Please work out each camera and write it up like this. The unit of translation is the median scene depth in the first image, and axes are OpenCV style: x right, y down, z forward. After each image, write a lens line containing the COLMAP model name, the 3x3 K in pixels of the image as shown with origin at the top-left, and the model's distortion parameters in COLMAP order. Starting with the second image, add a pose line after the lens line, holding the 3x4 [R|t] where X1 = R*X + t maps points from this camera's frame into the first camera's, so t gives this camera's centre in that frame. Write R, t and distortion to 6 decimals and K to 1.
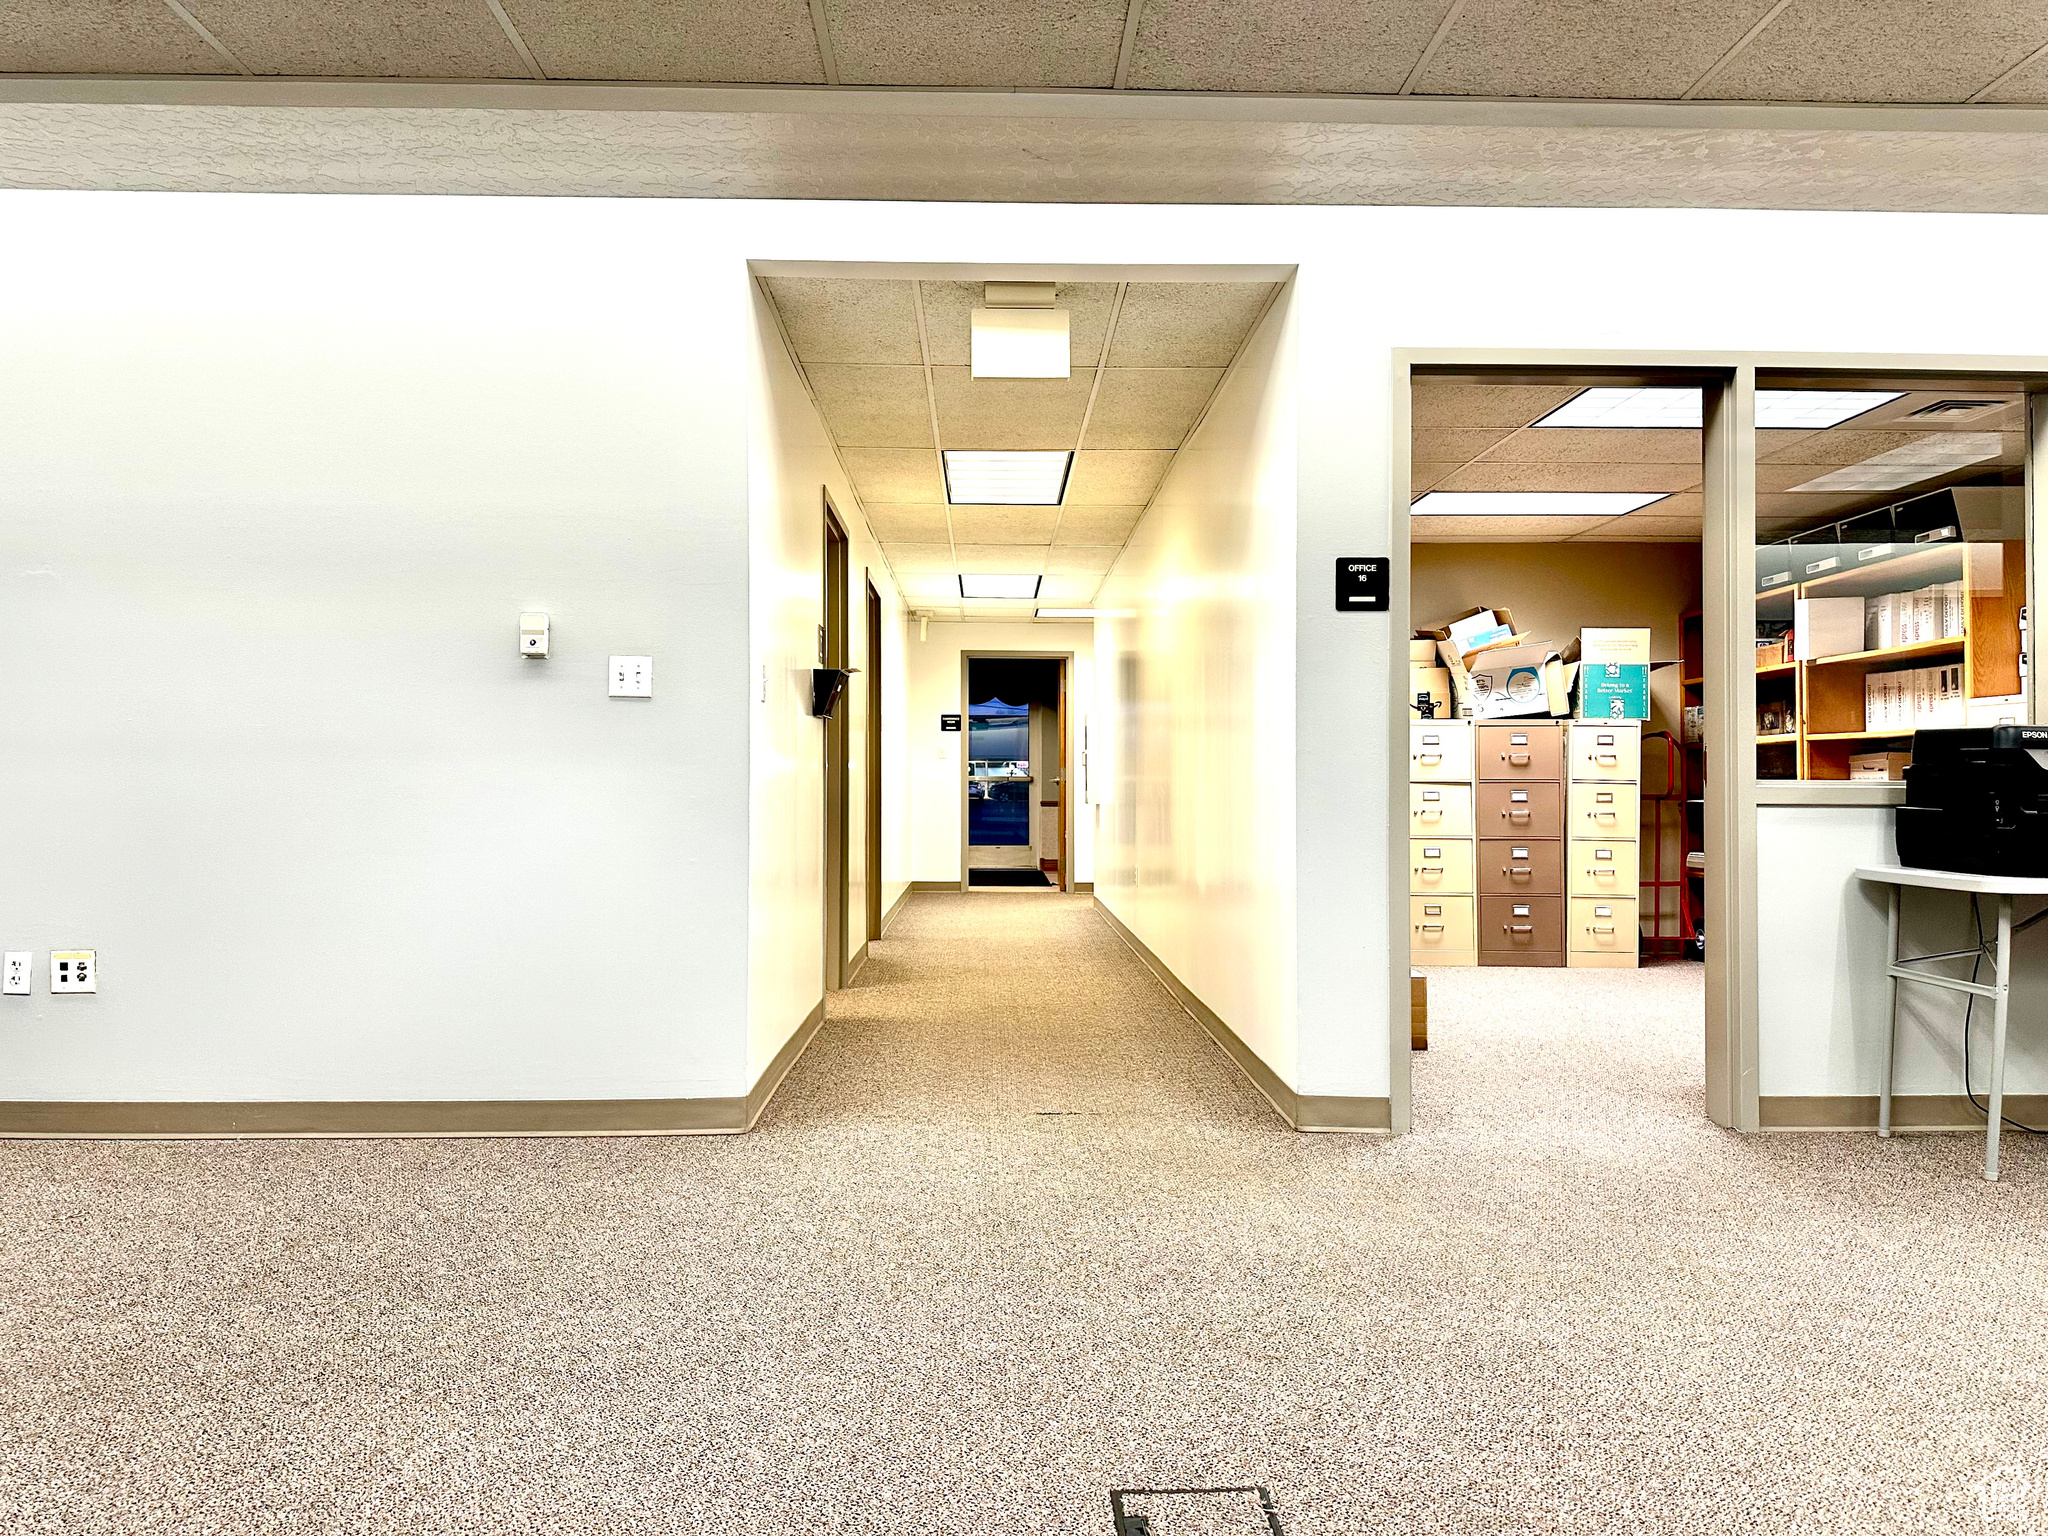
lens RADIAL K [[1430.0, 0, 1024.0], [0, 1430.0, 768.0], [0, 0, 1]] dist [0.095663, -0.129394]
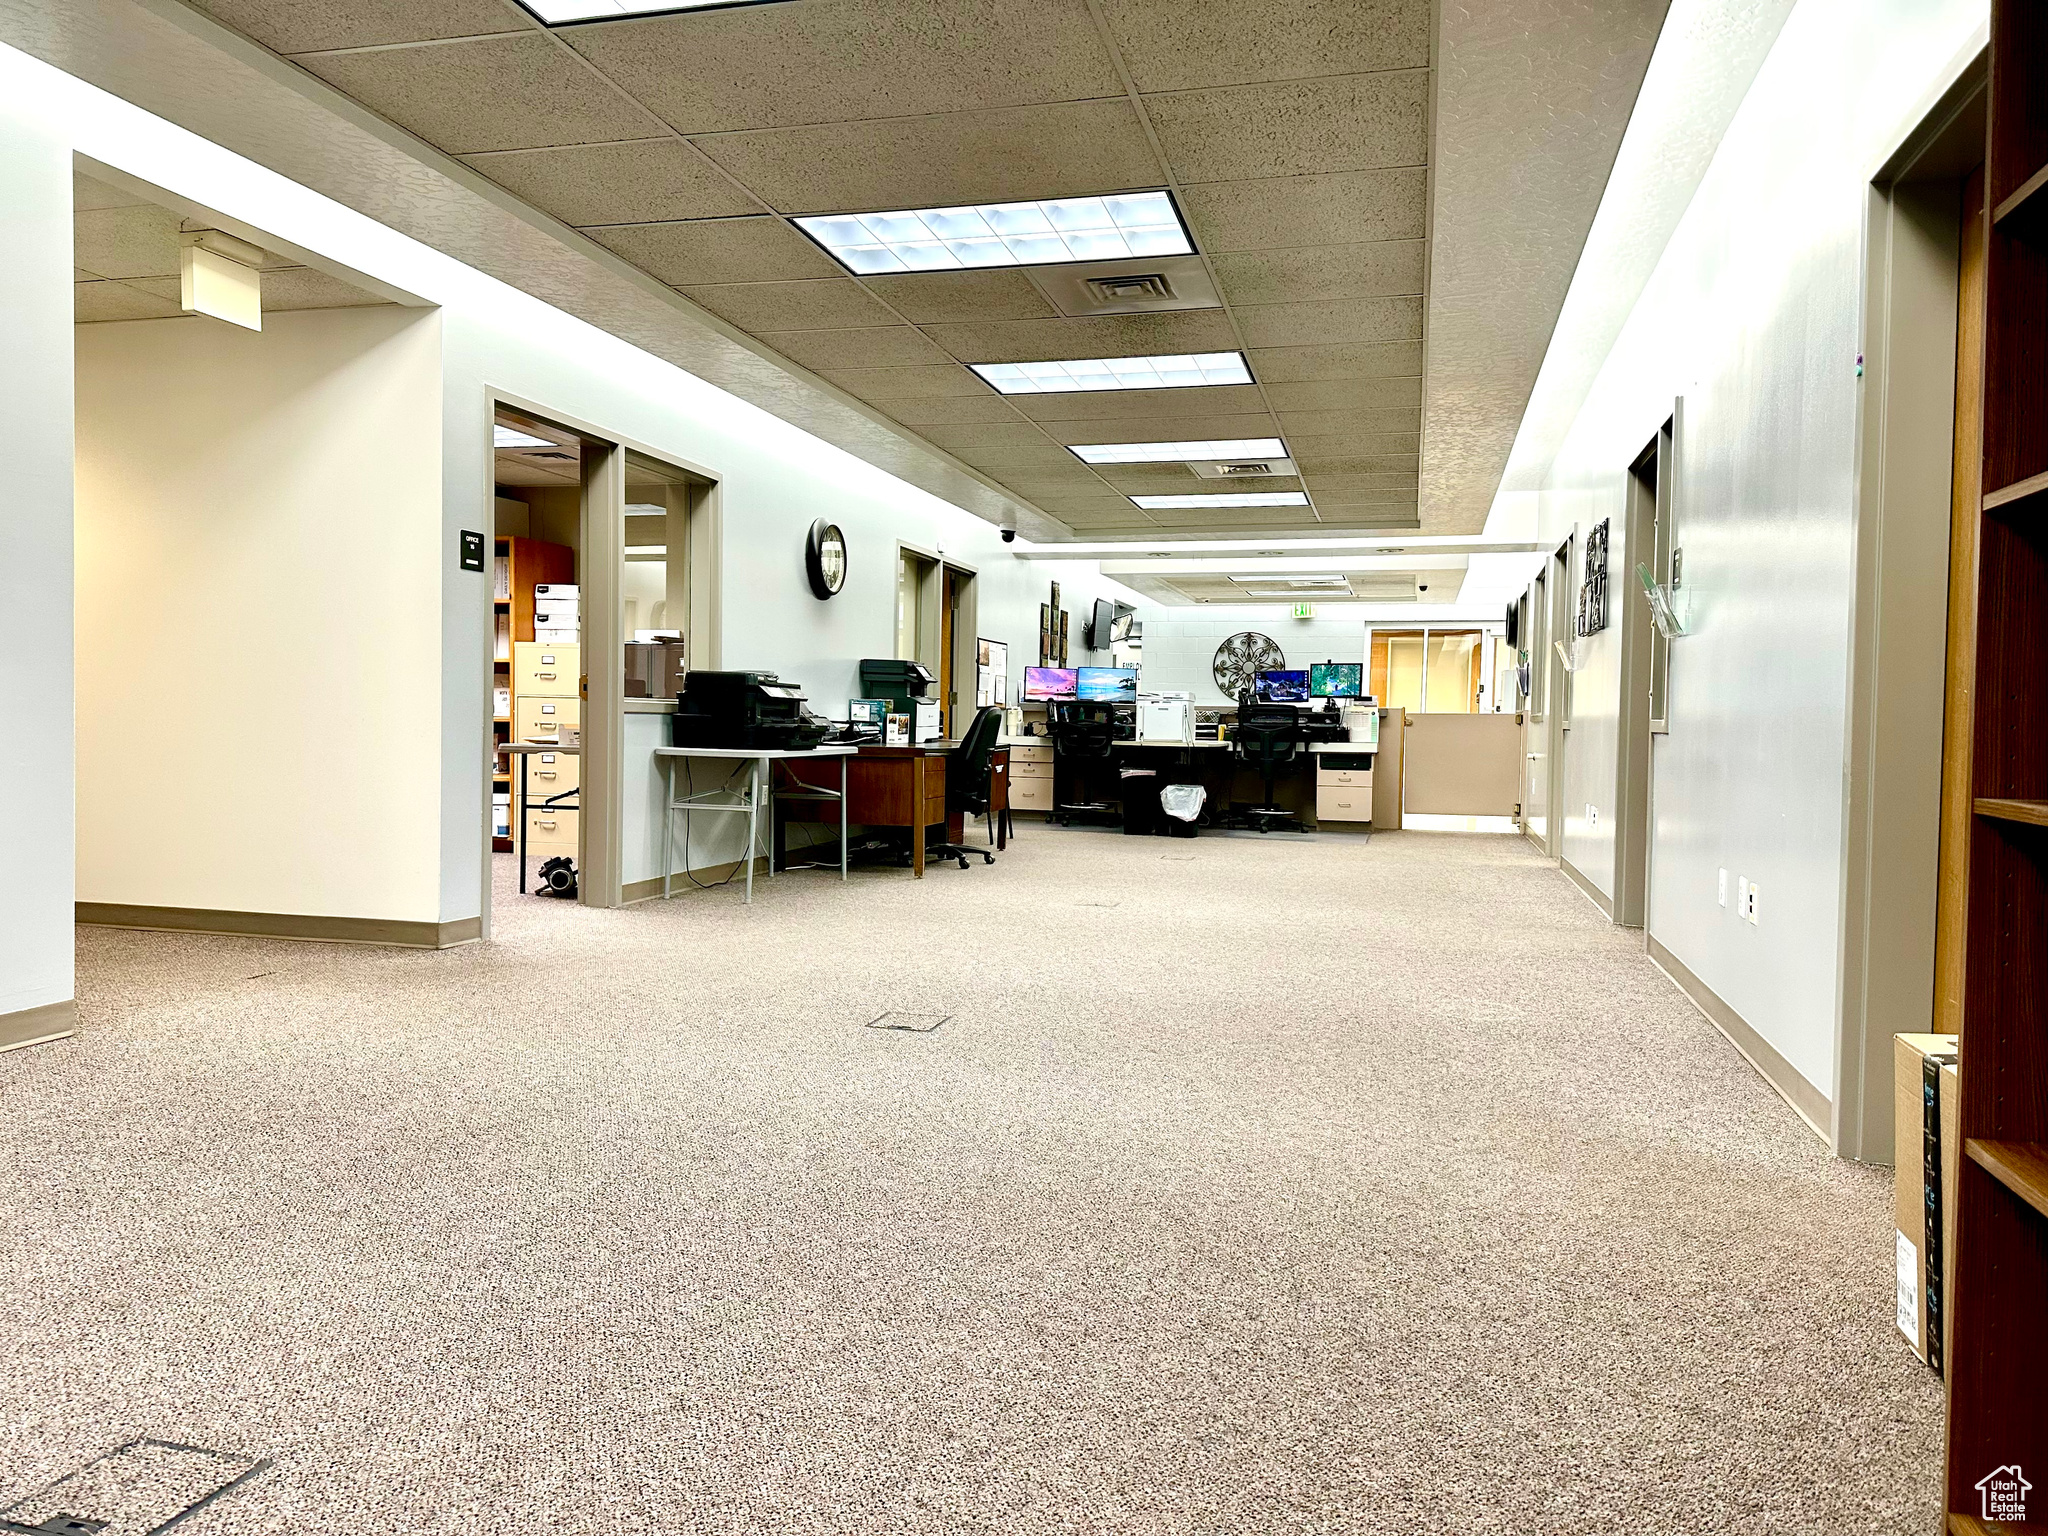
lens RADIAL K [[1430.0, 0, 1024.0], [0, 1430.0, 768.0], [0, 0, 1]] dist [0.095663, -0.129394]
pose [[0.287645, -0.031218, 0.957228, -0.494700], [-0.031093, 0.998637, 0.041912, 0.003001], [-0.957232, -0.041819, 0.286282, 0.043789]]
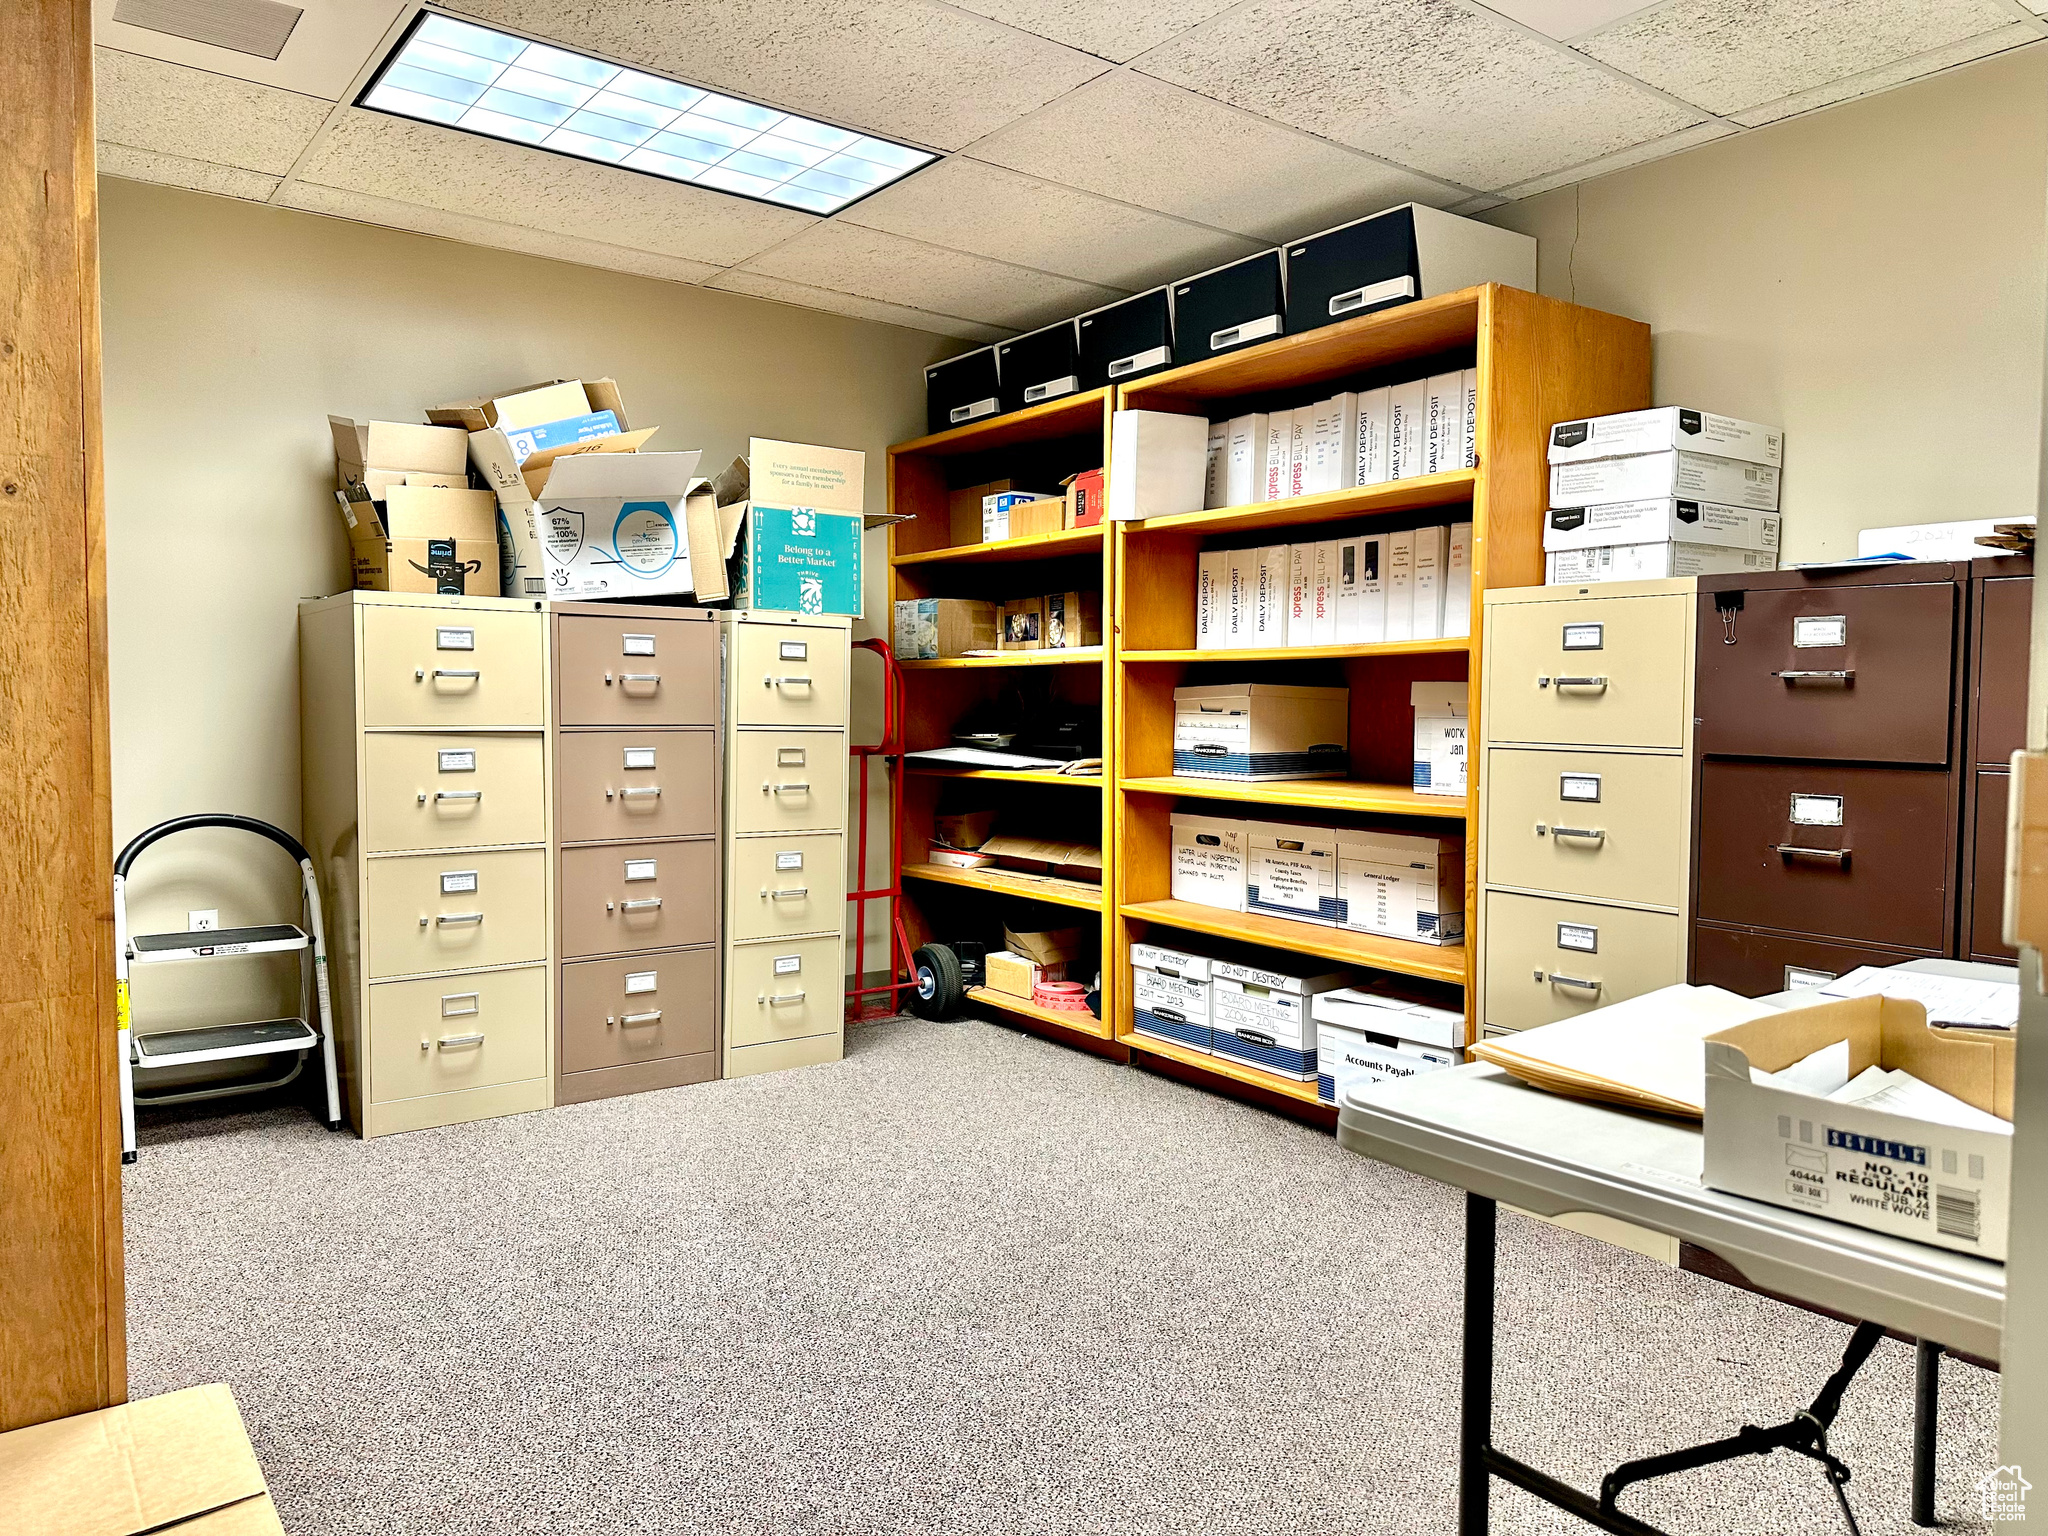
lens RADIAL K [[1430.0, 0, 1024.0], [0, 1430.0, 768.0], [0, 0, 1]] dist [0.095663, -0.129394]
pose [[0.816720, -0.021872, 0.576619, 0.163499], [-0.015839, 0.998055, 0.060292, -0.009452], [-0.576816, -0.058375, 0.814785, 0.514848]]
